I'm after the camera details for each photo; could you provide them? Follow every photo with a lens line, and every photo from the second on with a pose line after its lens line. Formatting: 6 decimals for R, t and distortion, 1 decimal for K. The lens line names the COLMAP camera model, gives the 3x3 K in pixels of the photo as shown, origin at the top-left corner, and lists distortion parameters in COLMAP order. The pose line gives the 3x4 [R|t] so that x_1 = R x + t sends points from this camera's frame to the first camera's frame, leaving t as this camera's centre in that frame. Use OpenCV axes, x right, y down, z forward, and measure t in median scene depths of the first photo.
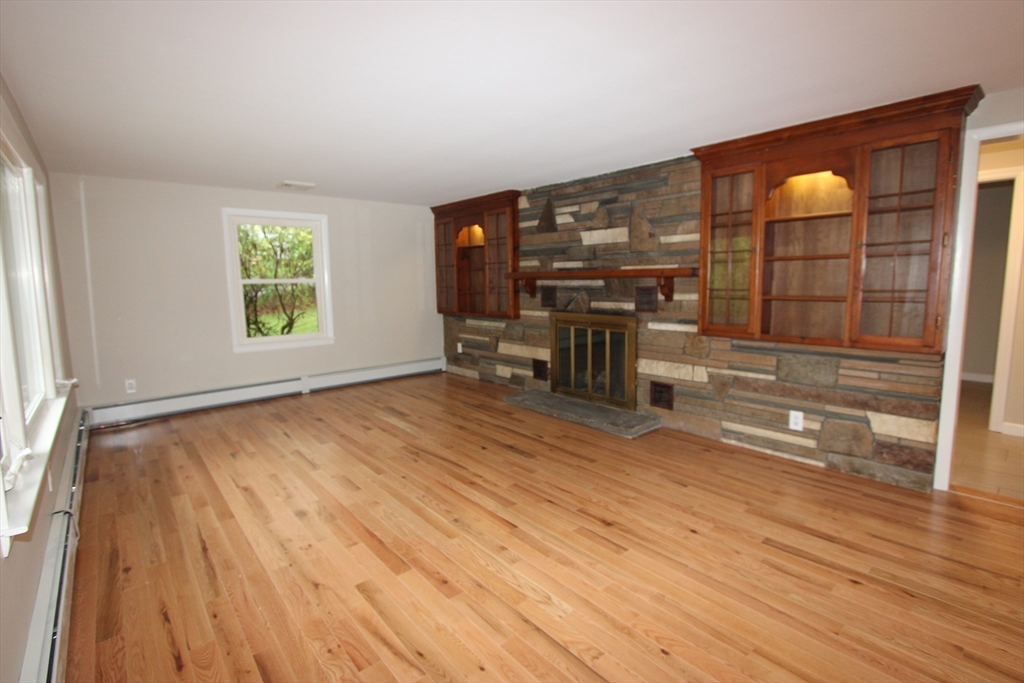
lens RADIAL K [[476.7, 0, 511.1], [0, 476.7, 338.2], [0, 0, 1]] dist [-0.015862, 0.000398]
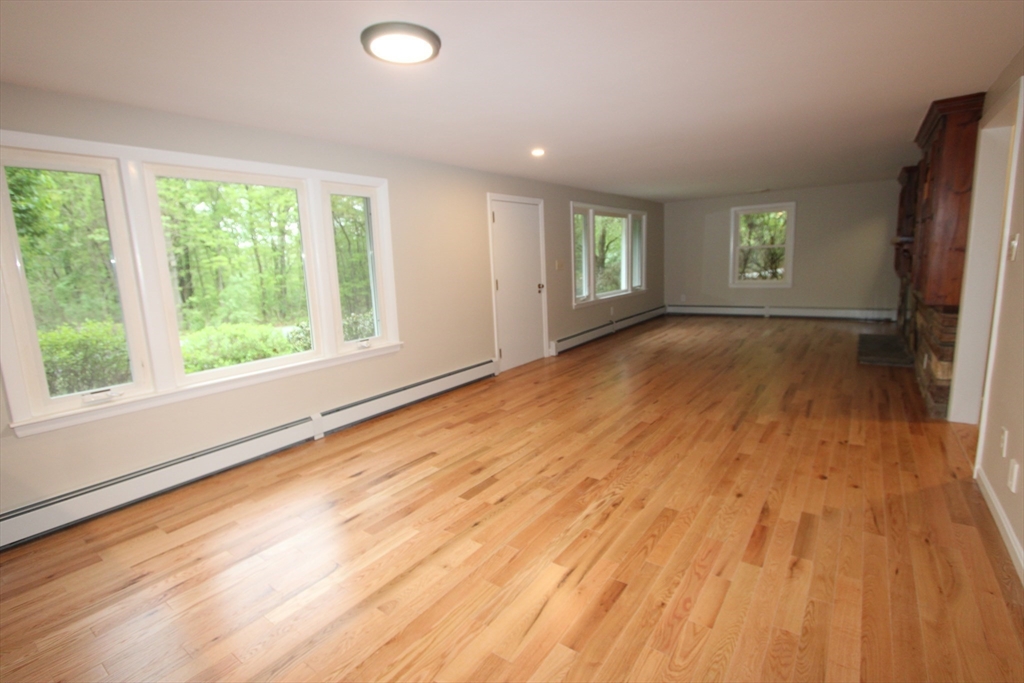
lens RADIAL K [[476.7, 0, 514.7], [0, 476.7, 338.7], [0, 0, 1]] dist [-0.015862, 0.000398]
pose [[0.226844, 0.170403, -0.958908, 1.603398], [-0.078132, 0.984585, 0.156483, 0.007718], [0.970792, 0.039424, 0.236661, -0.355261]]
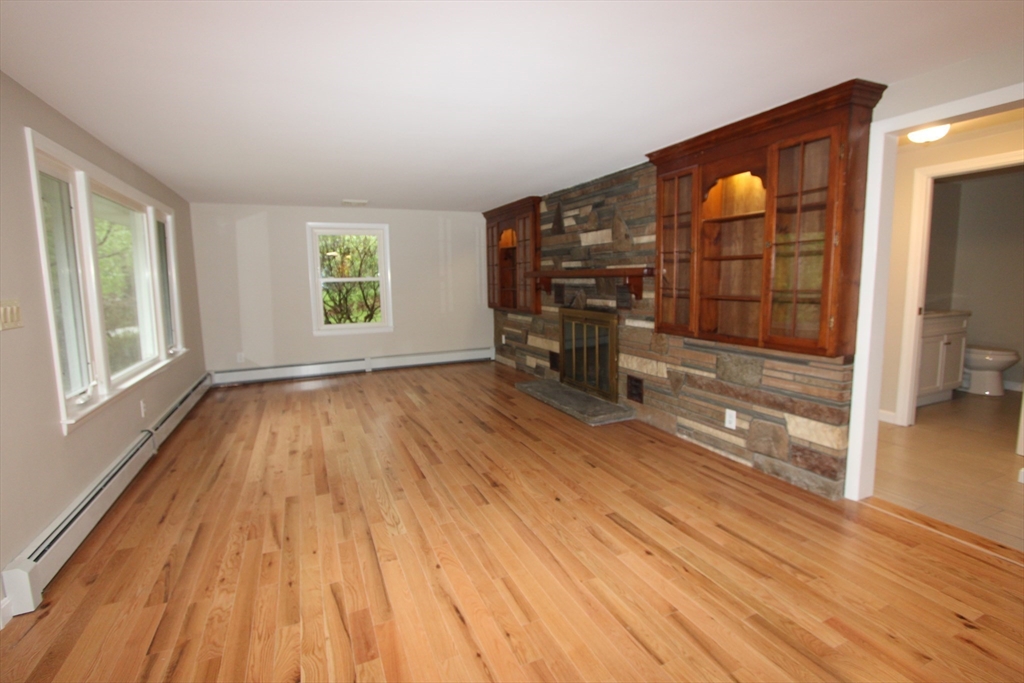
lens RADIAL K [[476.7, 0, 511.4], [0, 476.7, 338.3], [0, 0, 1]] dist [-0.015862, 0.000398]
pose [[0.956941, 0.034780, -0.288192, 0.460680], [-0.031858, 0.999382, 0.014822, 0.002084], [0.288530, -0.005002, 0.957458, -0.106559]]
